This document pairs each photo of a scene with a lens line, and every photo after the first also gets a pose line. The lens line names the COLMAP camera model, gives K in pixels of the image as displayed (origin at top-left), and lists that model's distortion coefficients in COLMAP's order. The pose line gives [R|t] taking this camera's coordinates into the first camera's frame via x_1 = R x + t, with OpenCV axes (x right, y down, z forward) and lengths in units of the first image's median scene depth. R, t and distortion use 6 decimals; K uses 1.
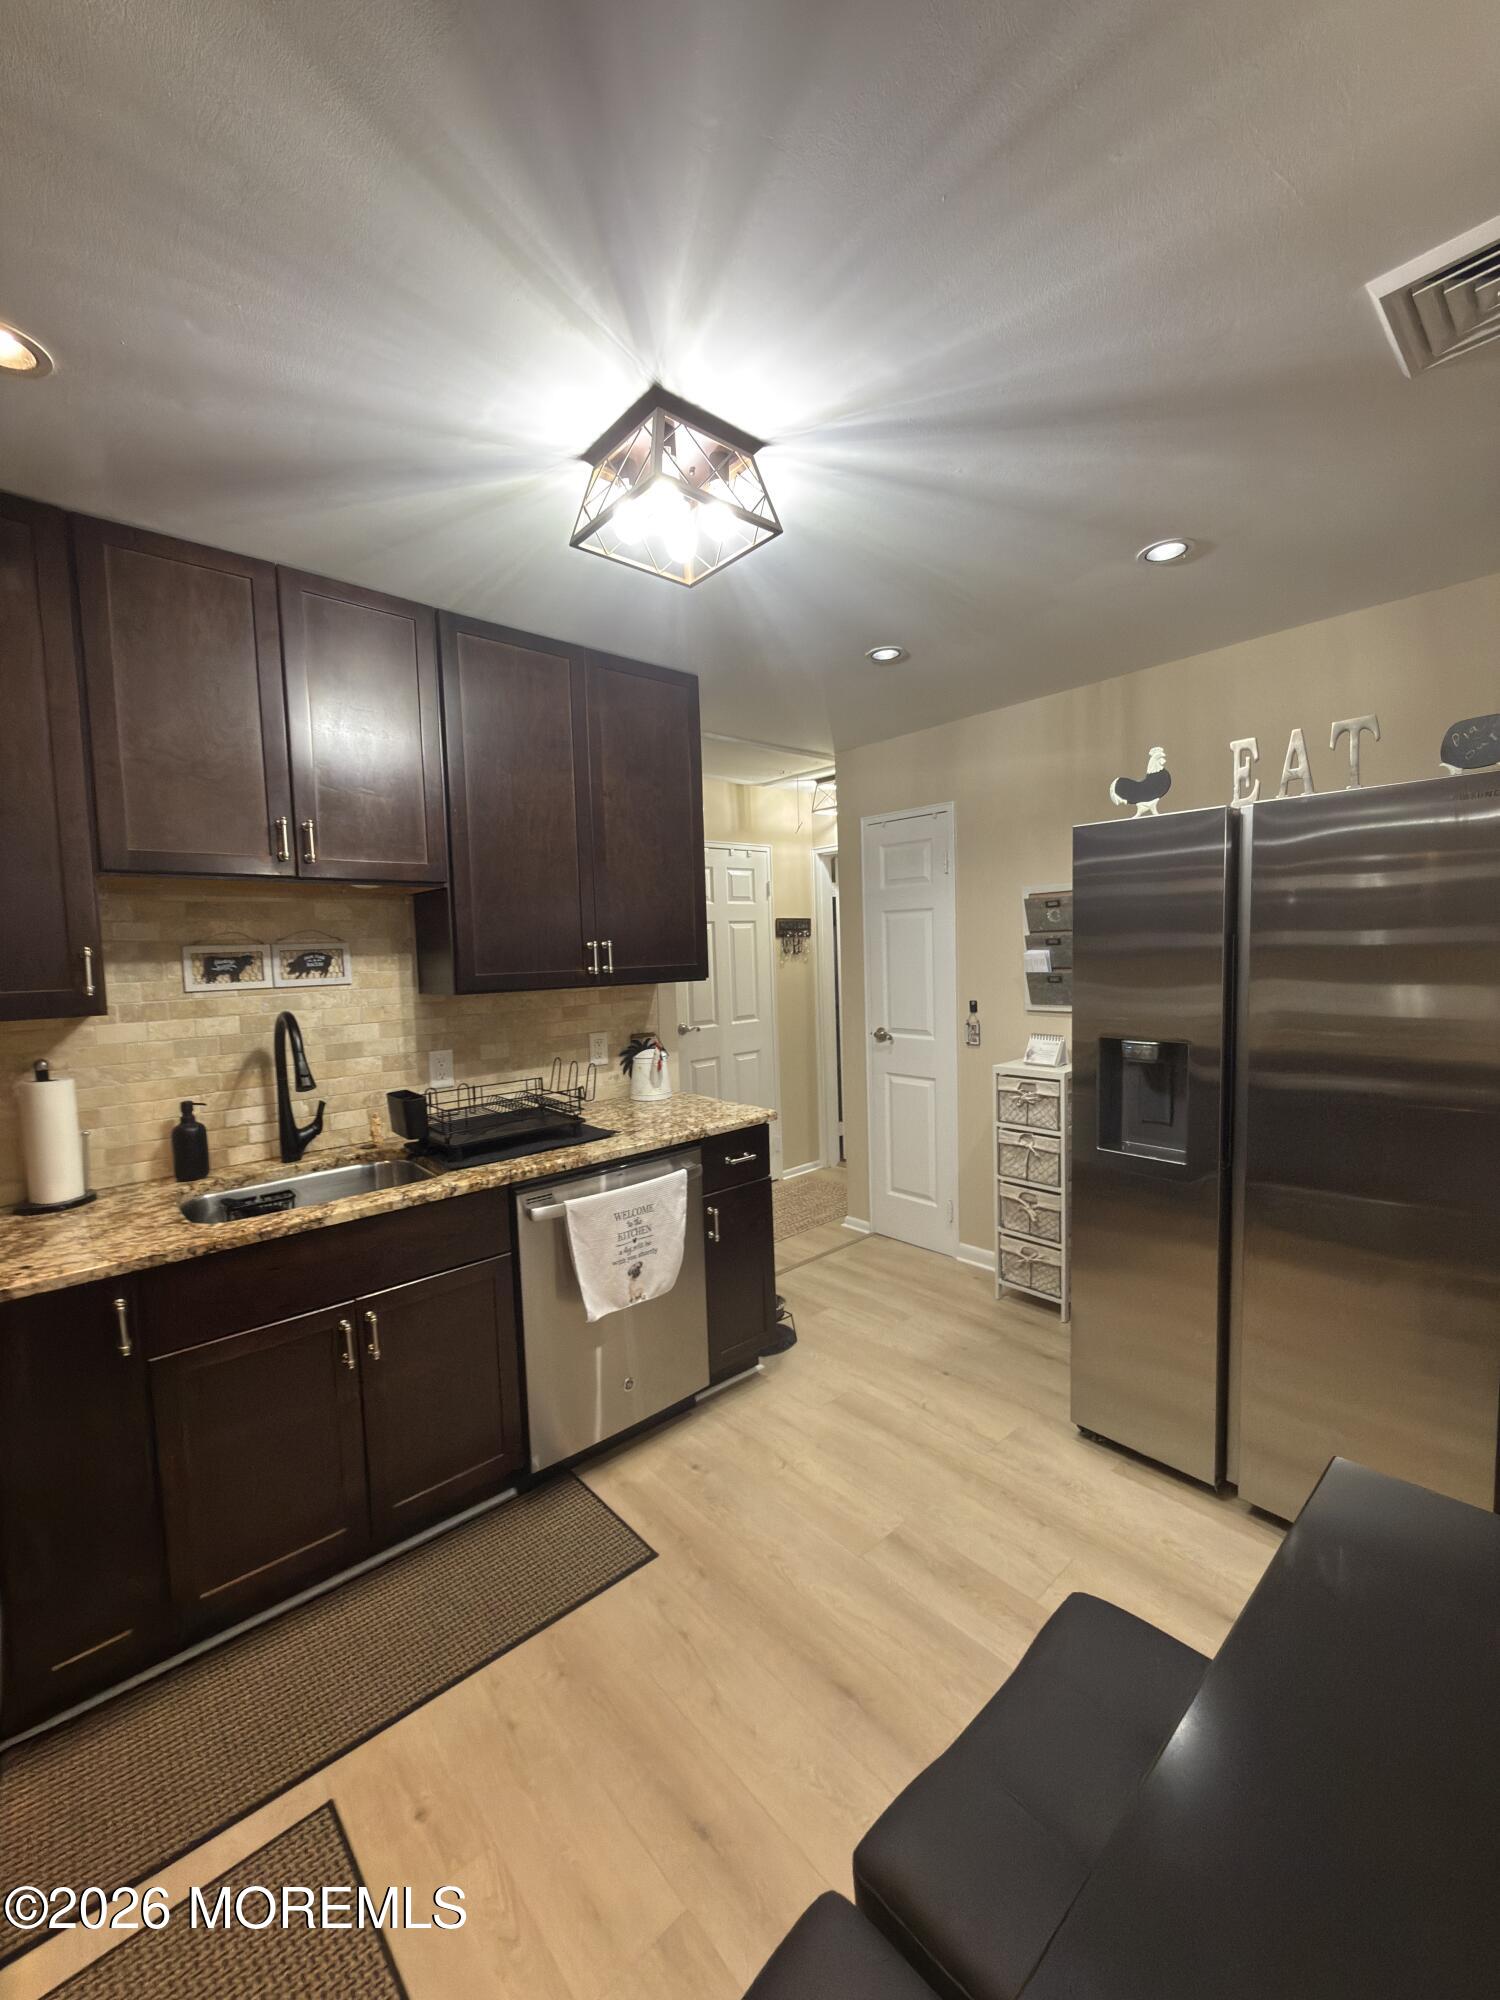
lens RADIAL K [[793.8, 0, 753.3], [0, 793.8, 1000.2], [0, 0, 1]] dist [-0.003706, -0.000262]
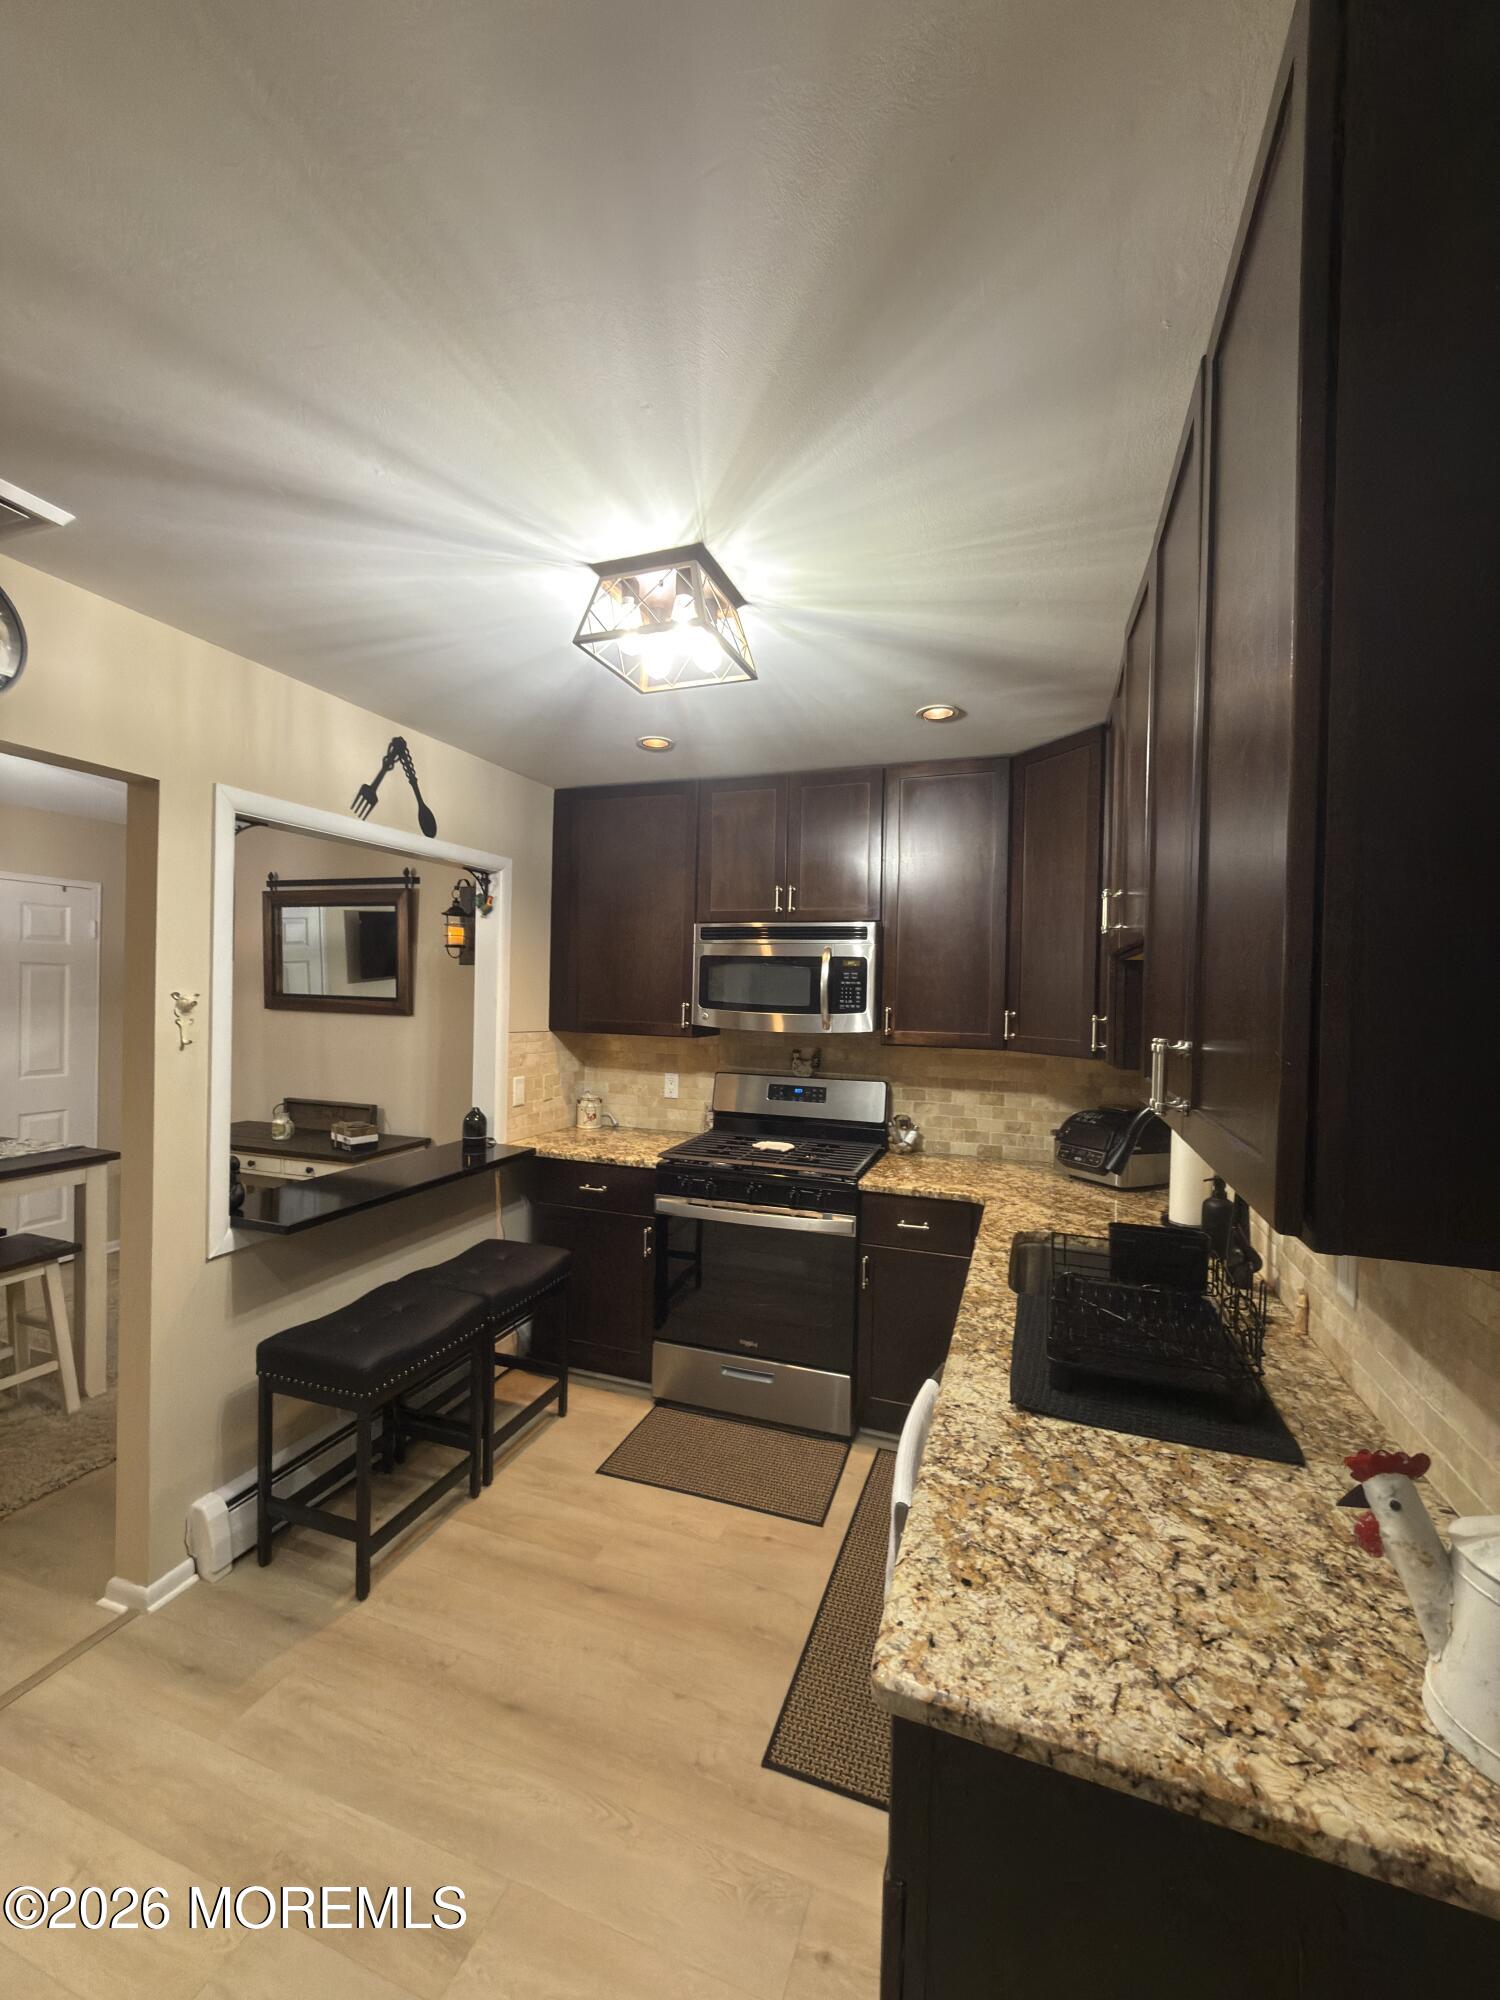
lens RADIAL K [[793.8, 0, 753.5], [0, 793.8, 998.6], [0, 0, 1]] dist [-0.003706, -0.000262]
pose [[-0.879402, 0.014790, -0.475850, 0.240211], [-0.024729, 0.996749, 0.076681, -0.142927], [0.475437, 0.079200, -0.876177, 1.480259]]
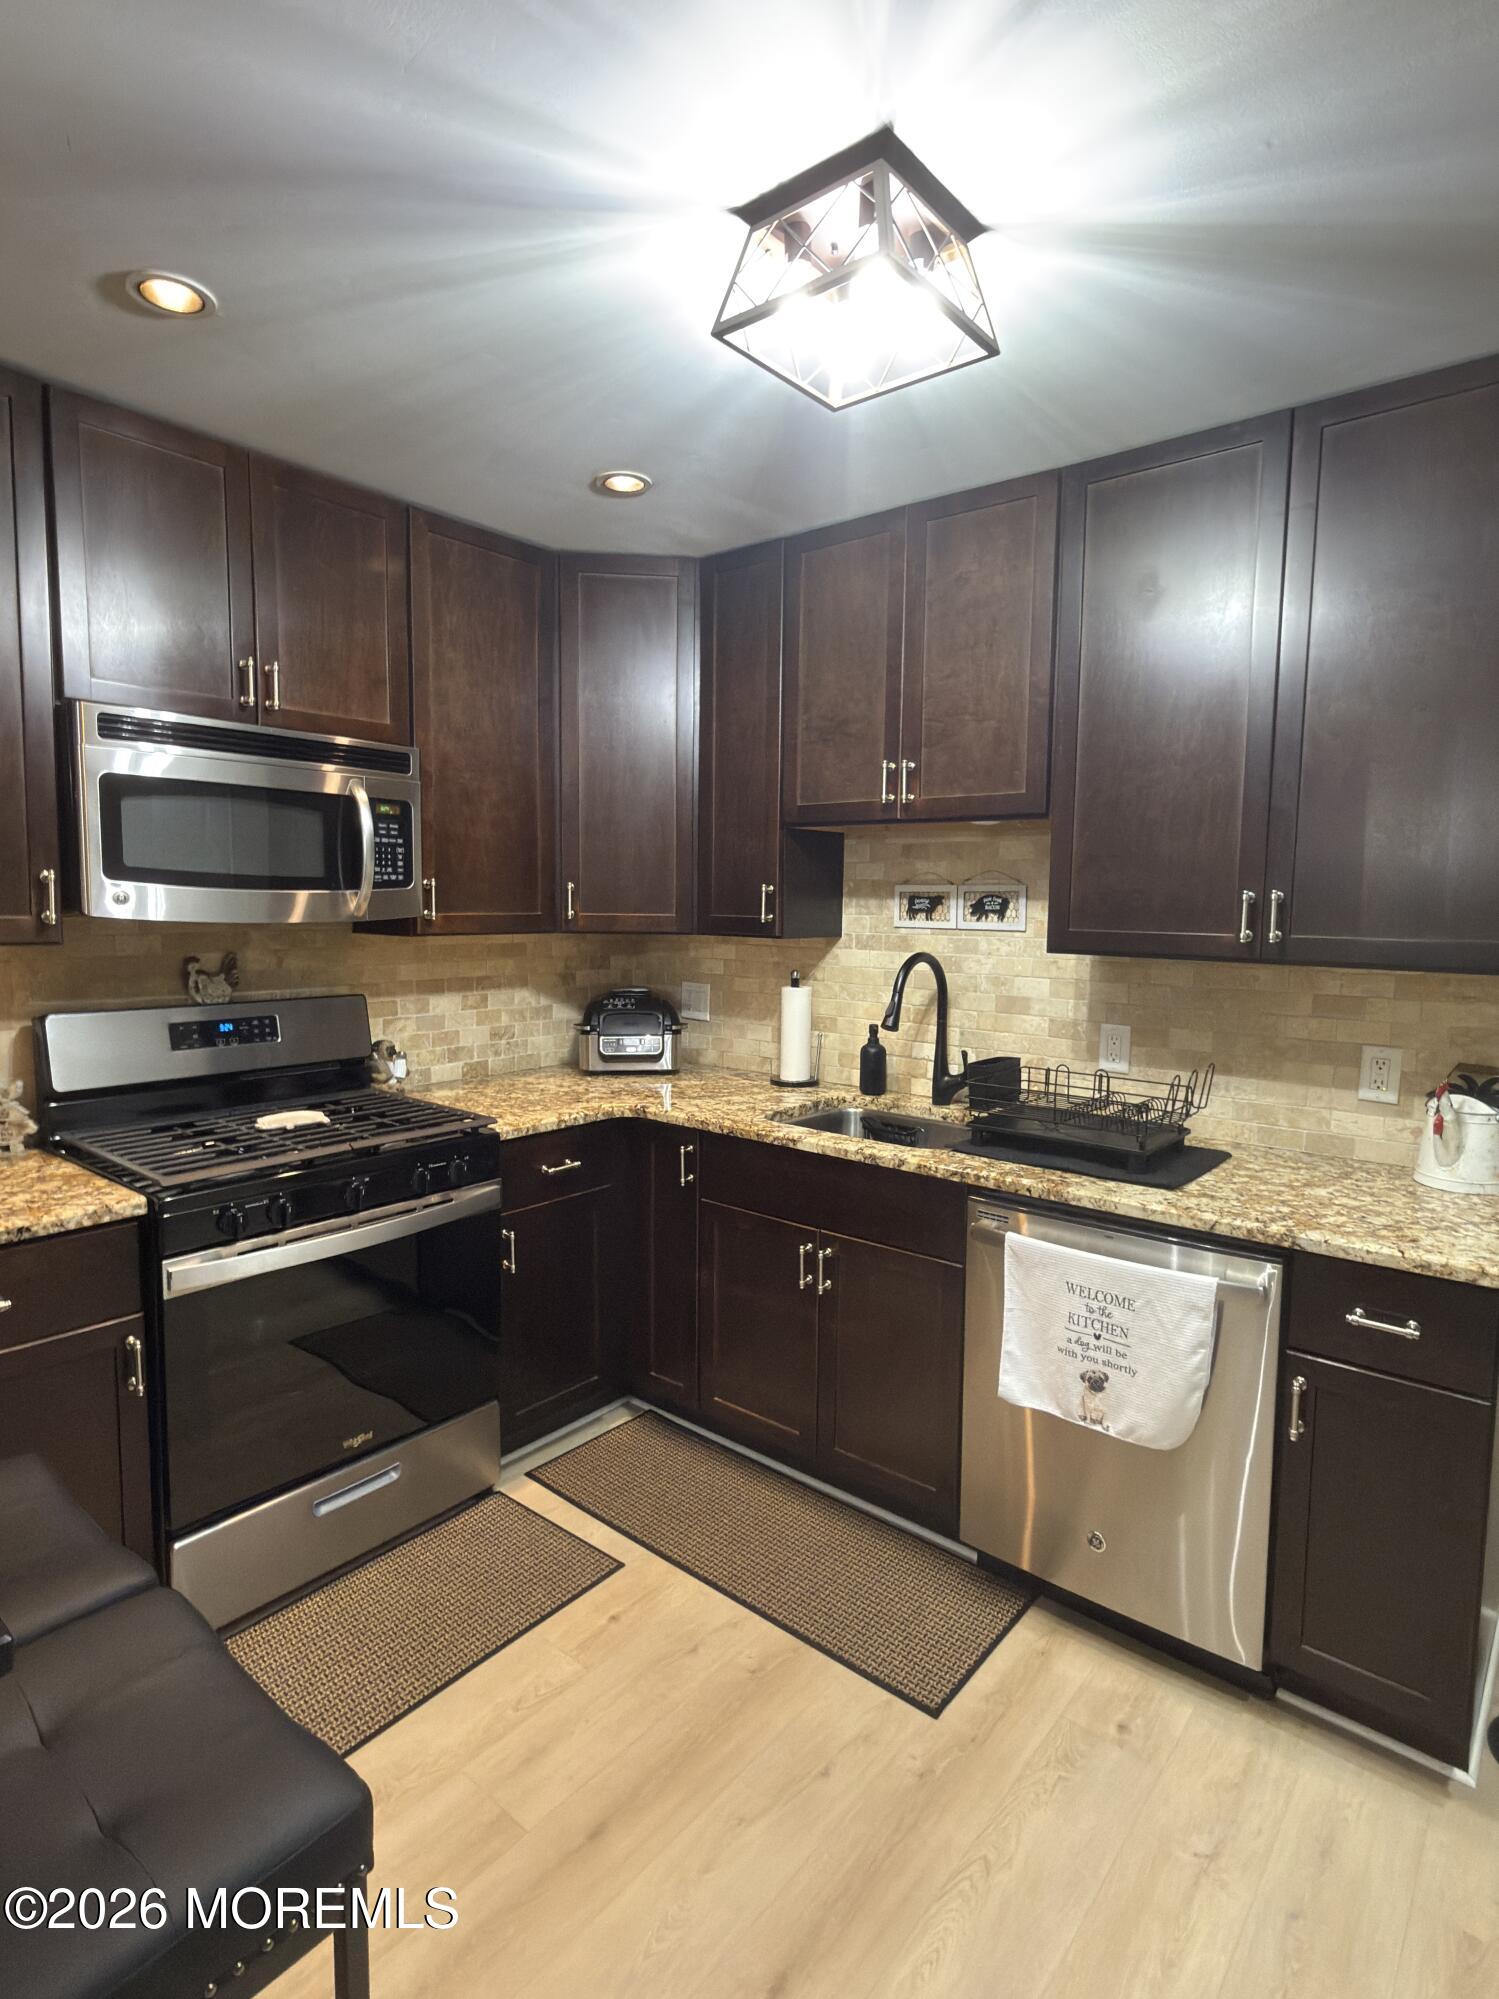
lens RADIAL K [[1032.2, 0, 757.5], [0, 1032.2, 994.6], [0, 0, 1]] dist [-0.003839, -0.000015]
pose [[0.151515, 0.125562, -0.980448, 0.642742], [-0.082064, 0.990073, 0.114113, -0.062606], [0.985043, 0.063170, 0.160315, 0.569041]]
